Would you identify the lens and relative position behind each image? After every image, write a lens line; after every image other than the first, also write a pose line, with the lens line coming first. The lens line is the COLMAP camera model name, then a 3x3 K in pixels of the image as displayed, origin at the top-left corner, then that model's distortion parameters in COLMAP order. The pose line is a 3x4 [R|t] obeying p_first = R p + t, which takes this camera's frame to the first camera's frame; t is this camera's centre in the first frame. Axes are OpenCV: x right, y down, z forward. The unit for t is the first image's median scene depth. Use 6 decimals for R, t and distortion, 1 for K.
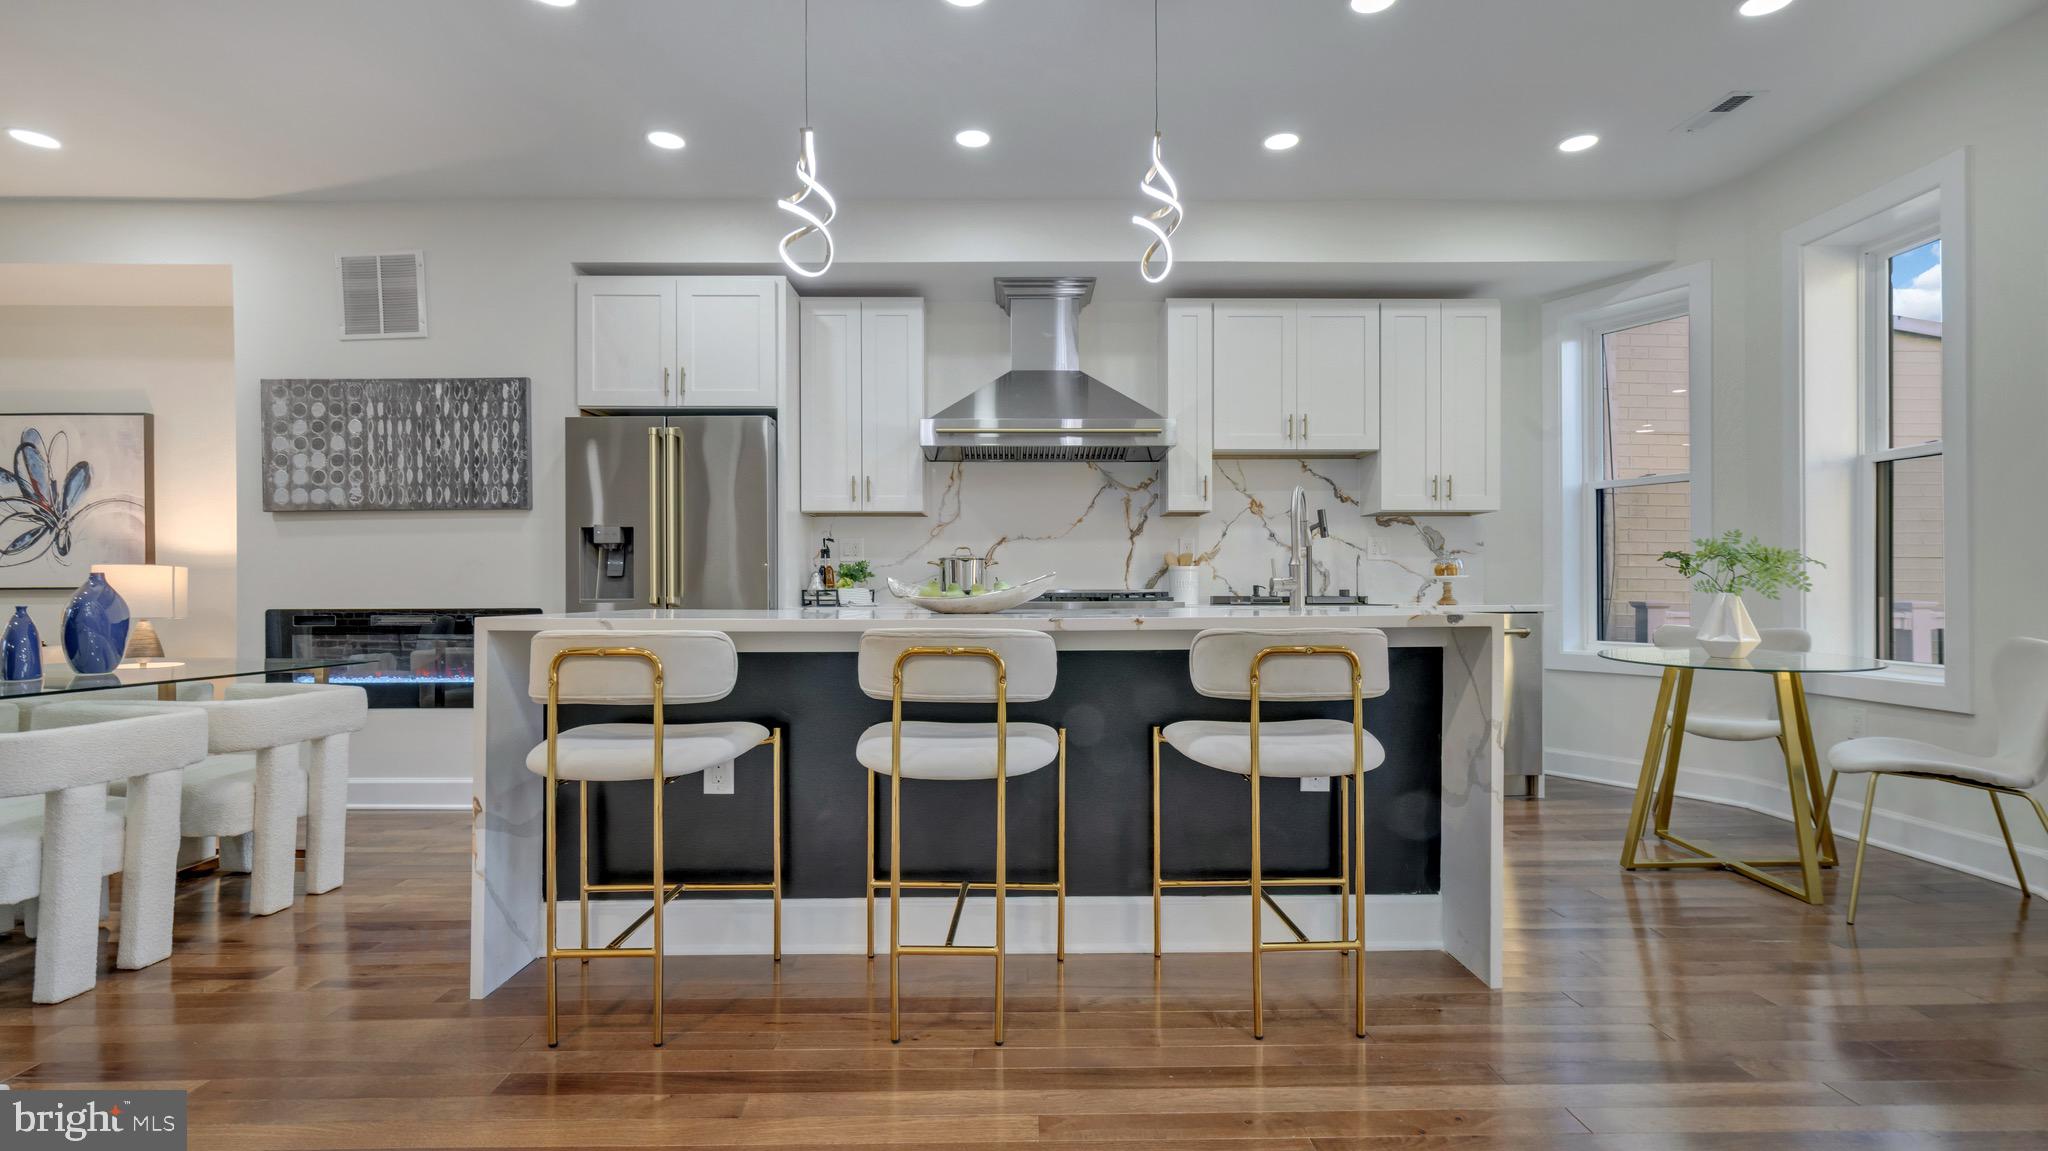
lens RADIAL K [[918.0, 0, 1034.4], [0, 918.0, 589.7], [0, 0, 1]] dist [-0.005354, 0.000110]
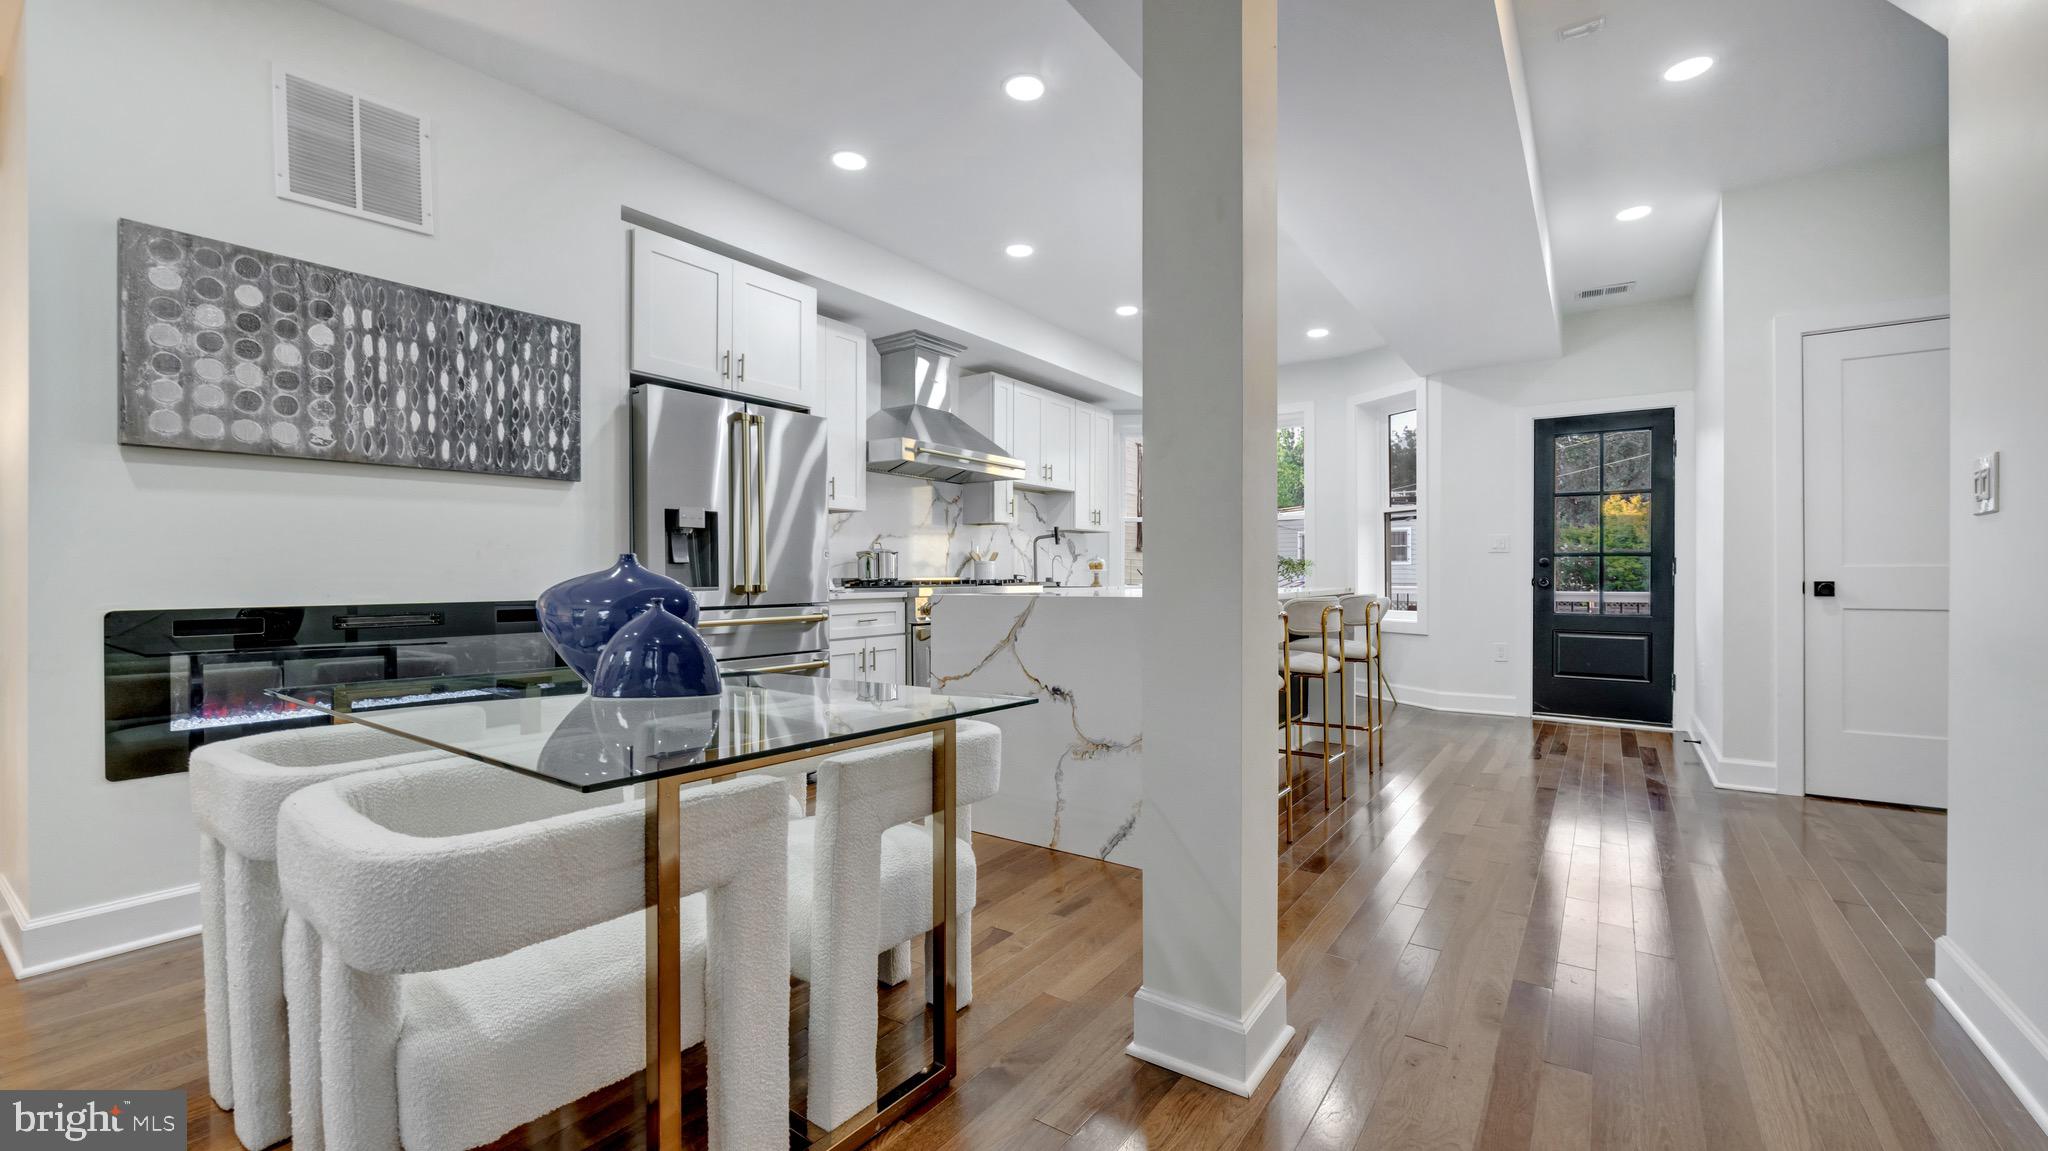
lens RADIAL K [[815.7, 0, 1029.2], [0, 815.7, 576.4], [0, 0, 1]] dist [-0.008002, 0.000081]
pose [[0.601027, 0.000929, 0.799228, -0.902260], [0.004272, 0.999981, -0.004375, 0.004071], [-0.799217, 0.006044, 0.601012, 0.224317]]
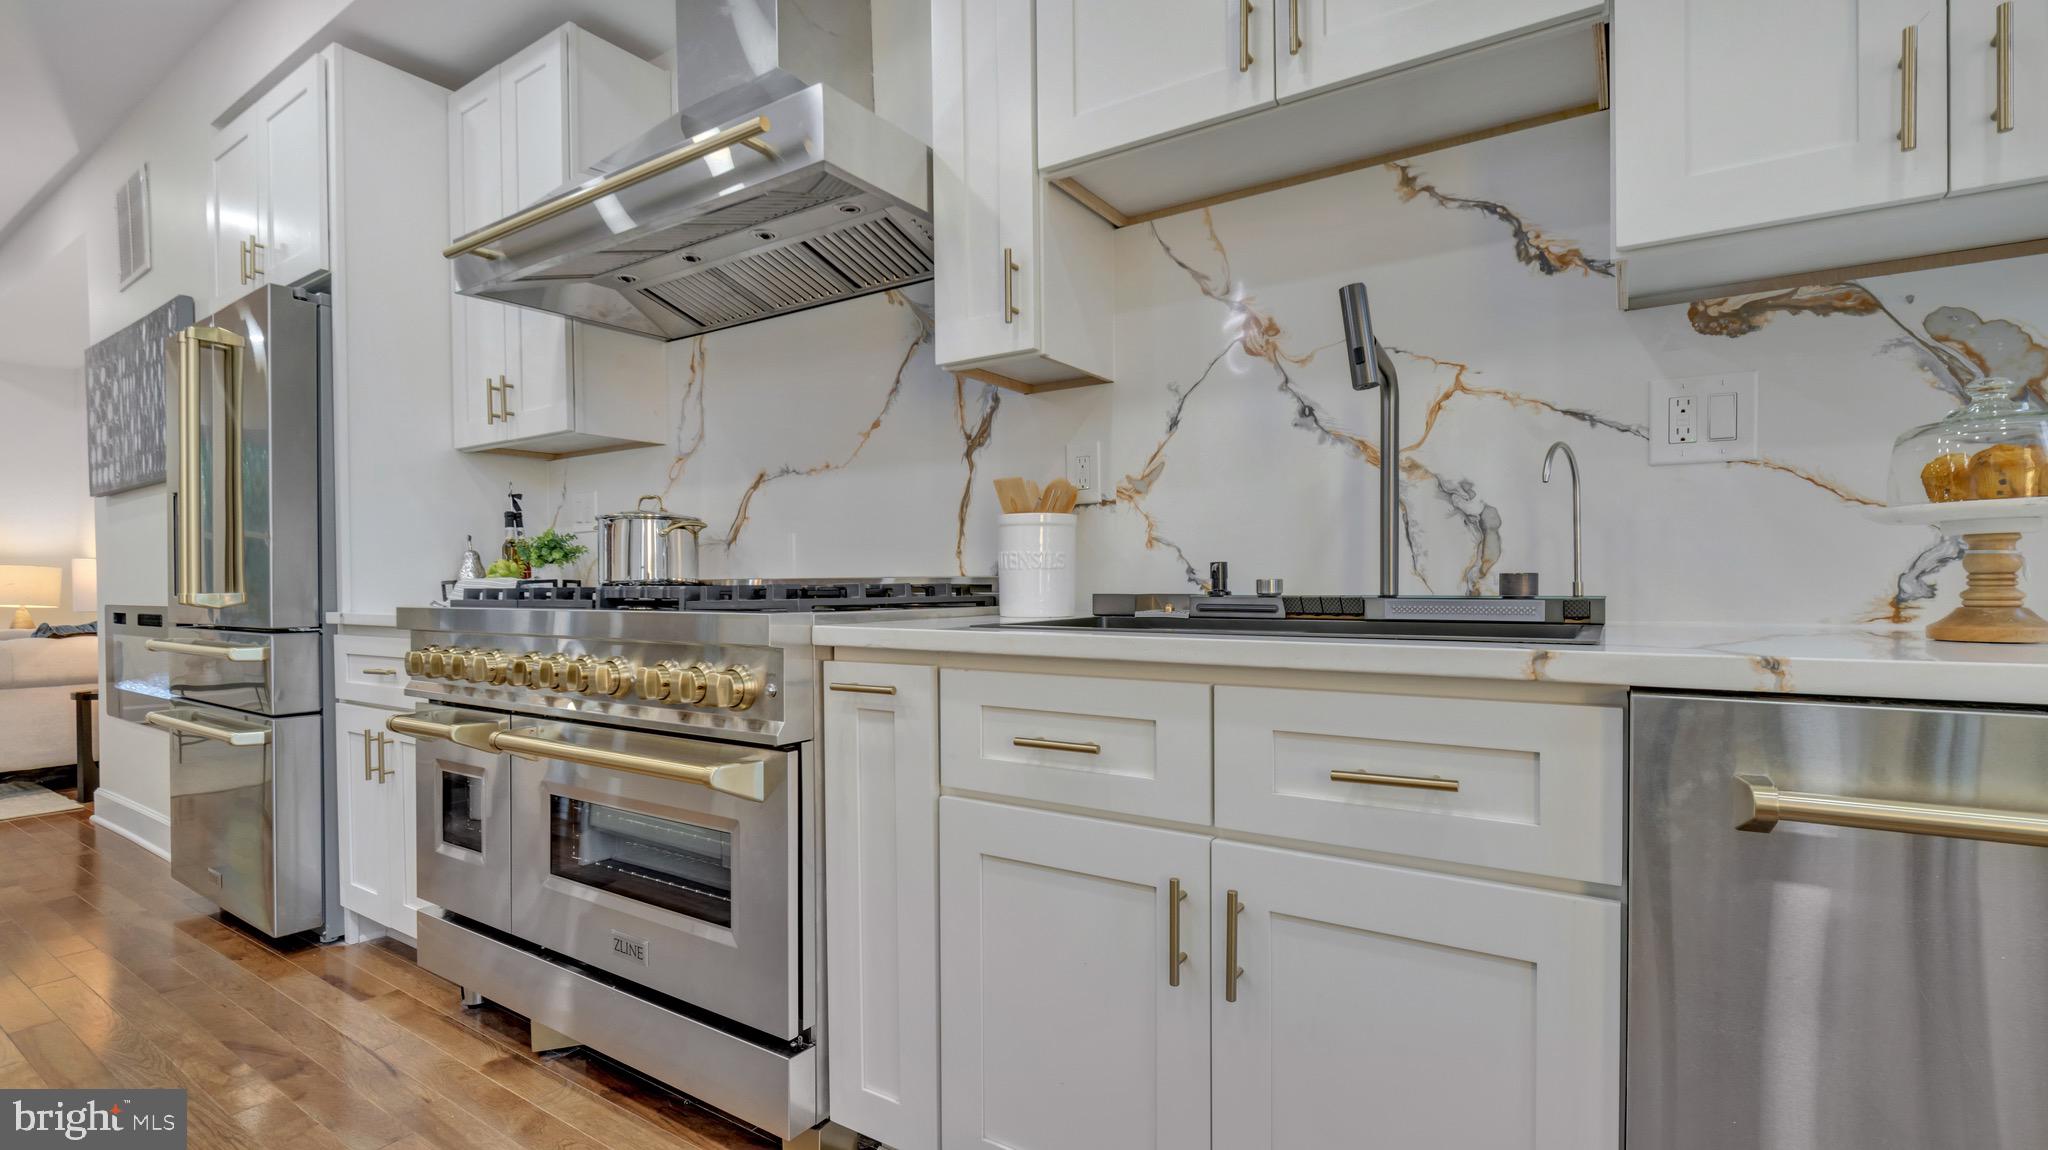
lens RADIAL K [[918.0, 0, 1027.3], [0, 918.0, 588.6], [0, 0, 1]] dist [-0.005354, 0.000110]
pose [[0.822382, 0.001437, -0.568934, 0.427635], [0.005905, 0.999921, 0.011062, 0.000781], [0.568905, -0.012456, 0.822309, 0.780573]]
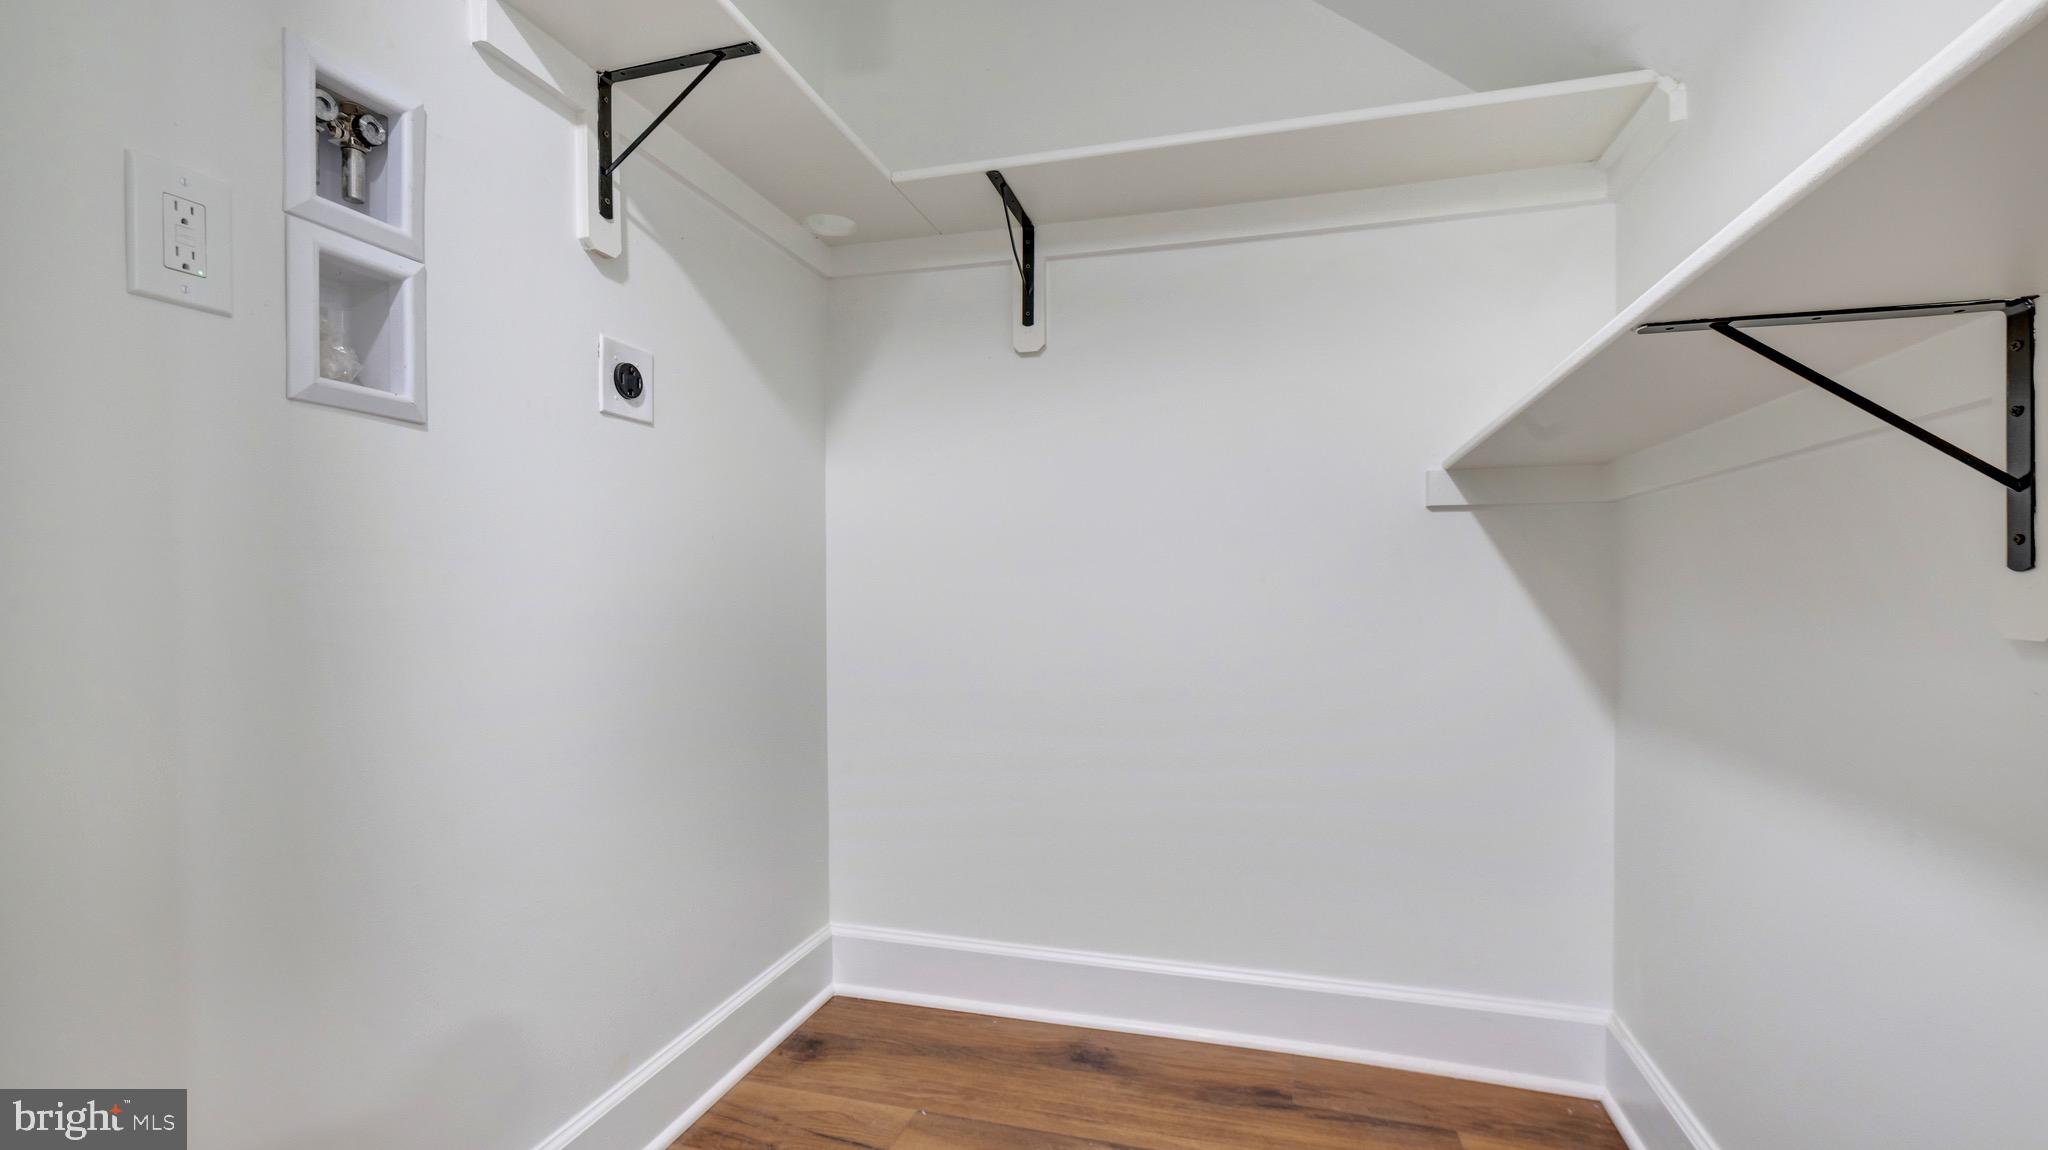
lens RADIAL K [[918.0, 0, 1022.2], [0, 918.0, 579.6], [0, 0, 1]] dist [-0.005354, 0.000110]
pose [[0.294774, 0.001538, 0.955566, 0.299392], [0.003061, 0.999992, -0.002553, 0.022477], [-0.955562, 0.003678, 0.294767, 0.940010]]
